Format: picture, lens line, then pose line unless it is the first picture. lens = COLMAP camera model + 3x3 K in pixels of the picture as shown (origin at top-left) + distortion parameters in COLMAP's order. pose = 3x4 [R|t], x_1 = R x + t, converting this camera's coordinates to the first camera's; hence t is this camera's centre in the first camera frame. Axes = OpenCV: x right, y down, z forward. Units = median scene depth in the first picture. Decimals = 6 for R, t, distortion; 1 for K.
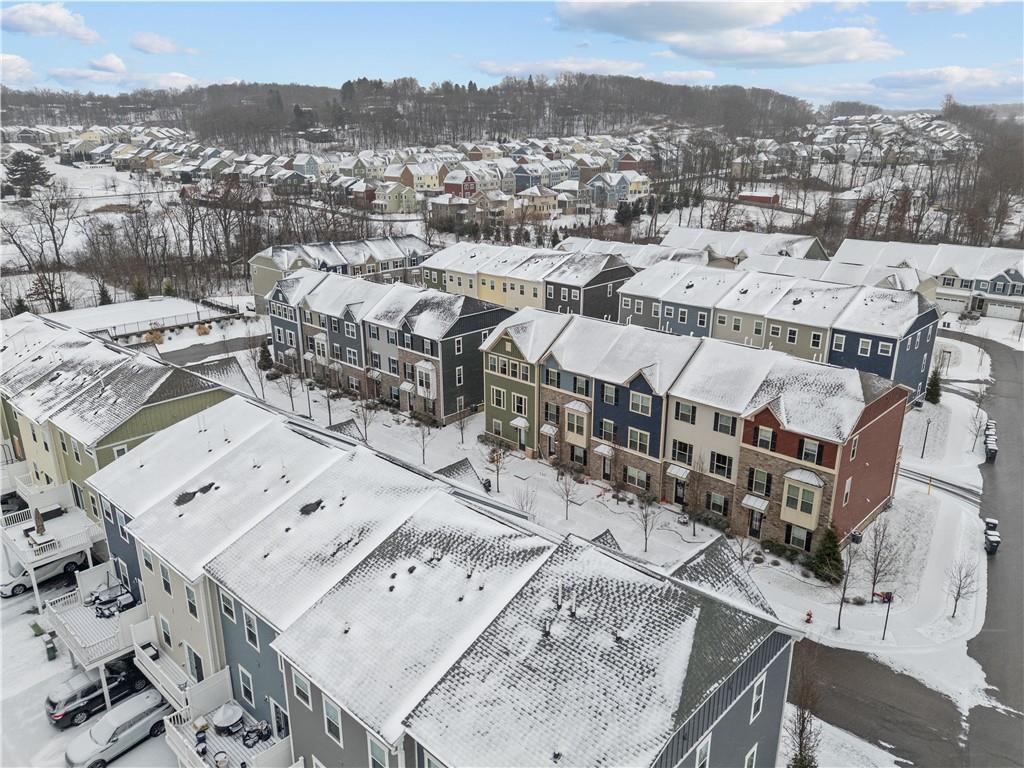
lens RADIAL K [[751.8, 0, 526.9], [0, 751.8, 369.5], [0, 0, 1]] dist [0.065173, -0.000981]
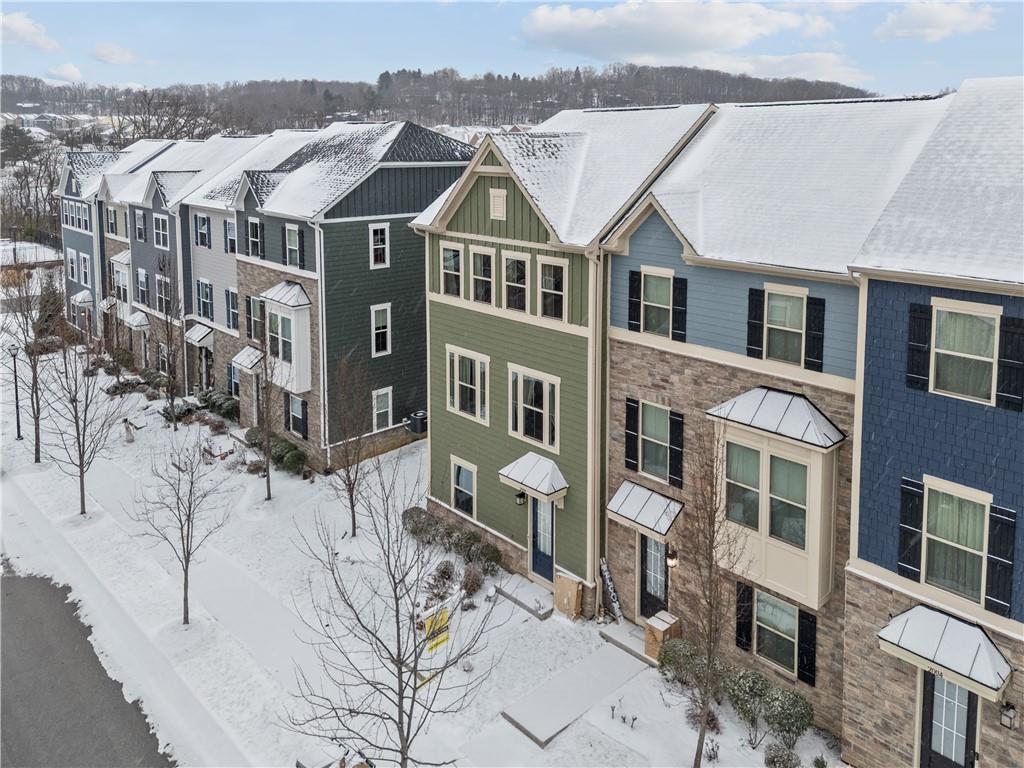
lens RADIAL K [[791.3, 0, 522.3], [0, 791.3, 211.6], [0, 0, 1]] dist [0.028578, -0.003020]
pose [[0.997911, 0.004346, -0.064463, 0.004897], [-0.018278, 0.975967, -0.217150, 0.038290], [0.061970, 0.217875, 0.974007, 0.665328]]
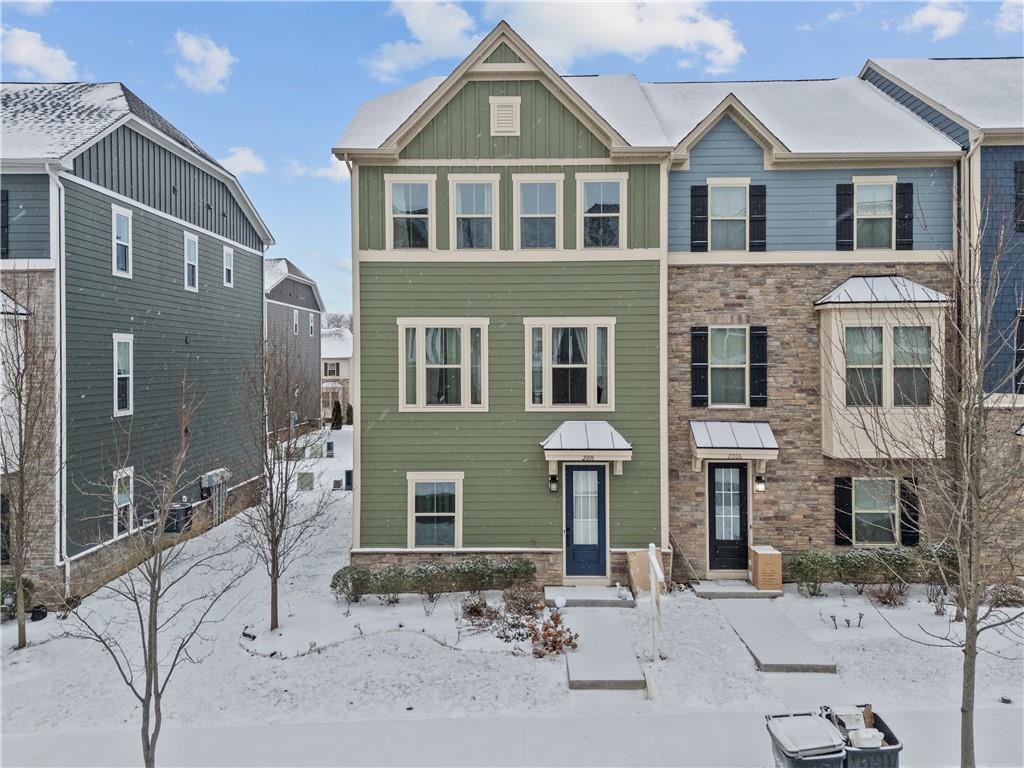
lens RADIAL K [[761.1, 0, 512.6], [0, 761.1, 363.8], [0, 0, 1]] dist [0.023738, -0.002445]
pose [[0.742811, -0.010742, 0.669415, -0.173490], [0.209680, 0.953302, -0.217372, 0.090543], [-0.635819, 0.301829, 0.710376, 0.813996]]
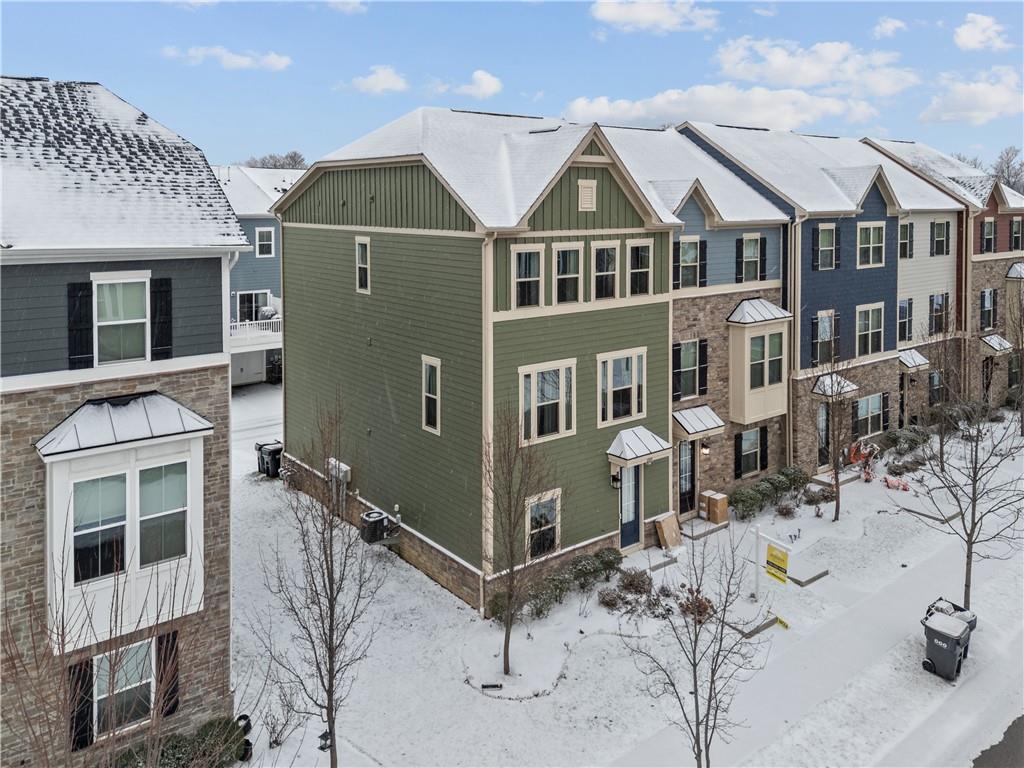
lens RADIAL K [[796.6, 0, 516.2], [0, 796.6, 238.6], [0, 0, 1]] dist [0.052079, -0.002791]
pose [[0.151719, -0.043358, 0.987472, -0.316849], [0.303658, 0.952769, -0.004821, -0.020085], [-0.940624, 0.300585, 0.157719, 0.936635]]
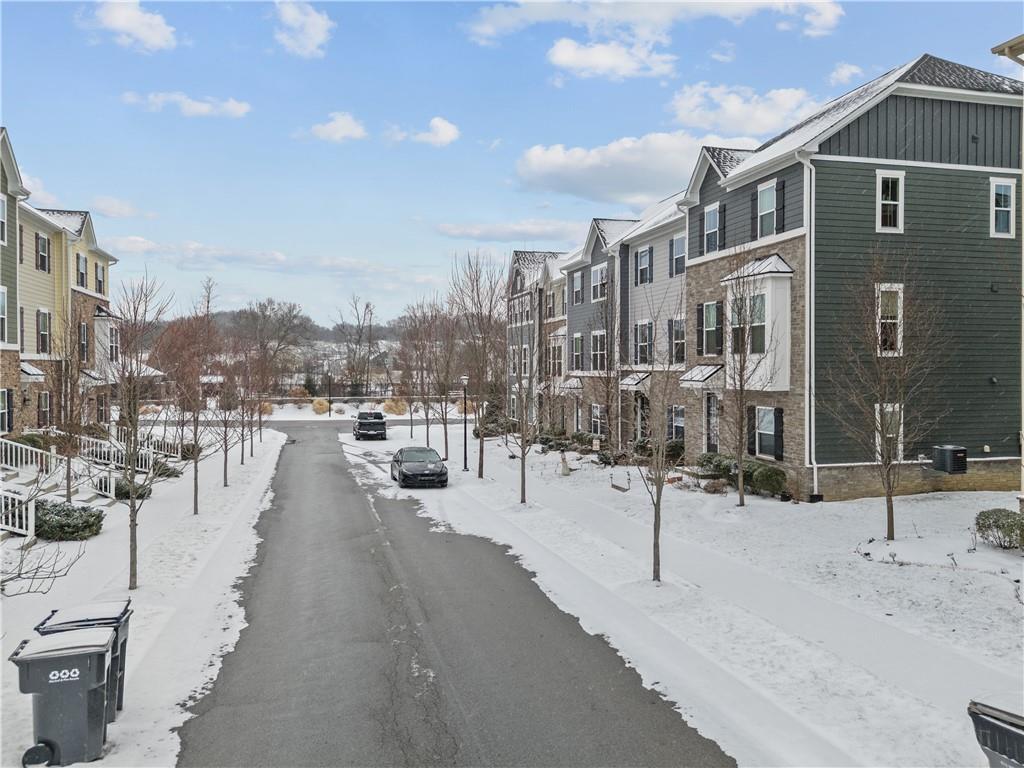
lens RADIAL K [[751.8, 0, 526.9], [0, 751.8, 369.5], [0, 0, 1]] dist [0.065173, -0.000981]
pose [[0.850086, -0.001007, -0.526642, -0.061131], [-0.159688, 0.952426, -0.259584, 0.125606], [0.501849, 0.304767, 0.809484, 0.784615]]
